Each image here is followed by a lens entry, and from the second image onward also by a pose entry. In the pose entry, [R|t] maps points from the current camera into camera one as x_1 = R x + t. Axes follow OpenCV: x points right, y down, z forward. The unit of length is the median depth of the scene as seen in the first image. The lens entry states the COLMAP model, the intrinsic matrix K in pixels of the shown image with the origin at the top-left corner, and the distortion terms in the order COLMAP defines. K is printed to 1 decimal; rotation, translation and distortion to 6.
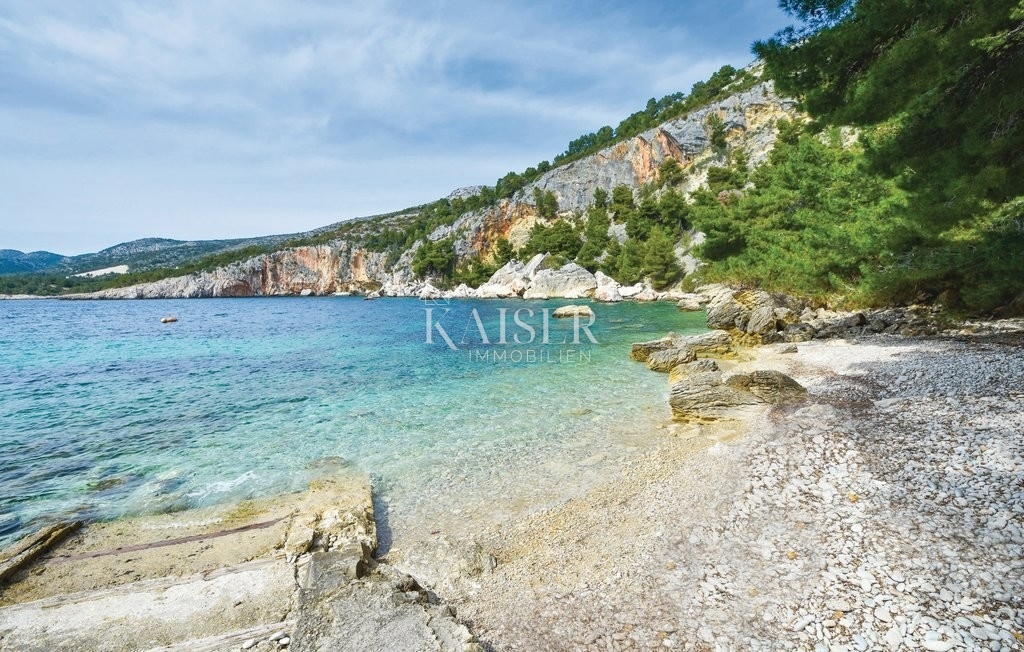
lens RADIAL K [[469.6, 0, 512.0], [0, 469.6, 326.0], [0, 0, 1]] dist [-0.028309, -0.000192]
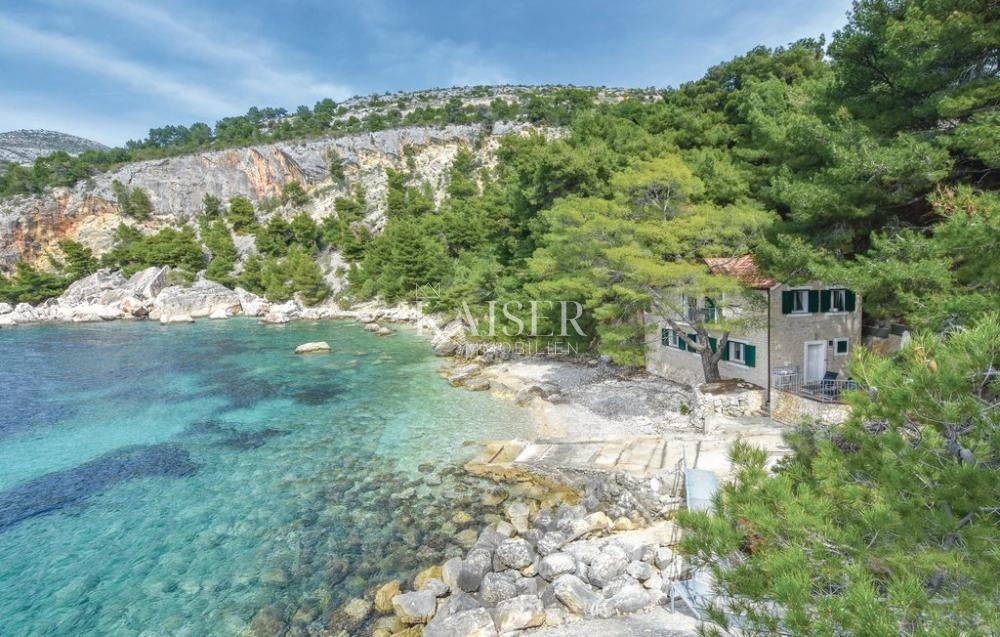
lens RADIAL K [[458.6, 0, 500.0], [0, 458.6, 318.5], [0, 0, 1]] dist [-0.028309, -0.000192]
pose [[0.682050, -0.083848, 0.726482, -0.118565], [0.082633, 0.995879, 0.037362, -0.032325], [-0.726622, 0.034549, 0.686169, -0.064150]]
